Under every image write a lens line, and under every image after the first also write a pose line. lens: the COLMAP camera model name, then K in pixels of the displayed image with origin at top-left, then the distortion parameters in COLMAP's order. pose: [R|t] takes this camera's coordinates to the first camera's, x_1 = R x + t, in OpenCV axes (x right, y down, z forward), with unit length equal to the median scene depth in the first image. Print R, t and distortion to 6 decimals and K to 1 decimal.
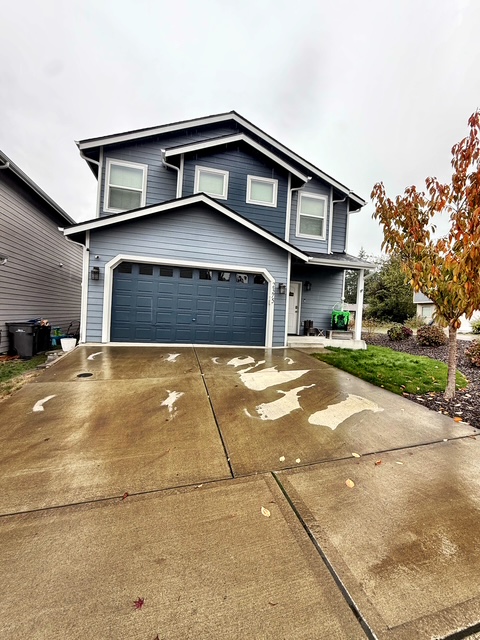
lens RADIAL K [[284.2, 0, 241.0], [0, 284.2, 319.8], [0, 0, 1]] dist [-0.000459, 0.000657]
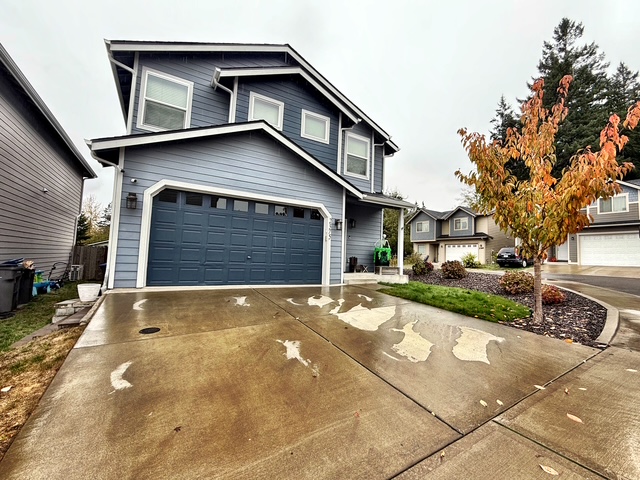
lens RADIAL K [[284.2, 0, 320.3], [0, 284.2, 238.3], [0, 0, 1]] dist [-0.000459, 0.000657]
pose [[0.958219, 0.005686, 0.285979, -0.201947], [0.015216, 0.997373, -0.070817, 0.006521], [-0.285631, 0.072210, 0.955615, 0.078905]]
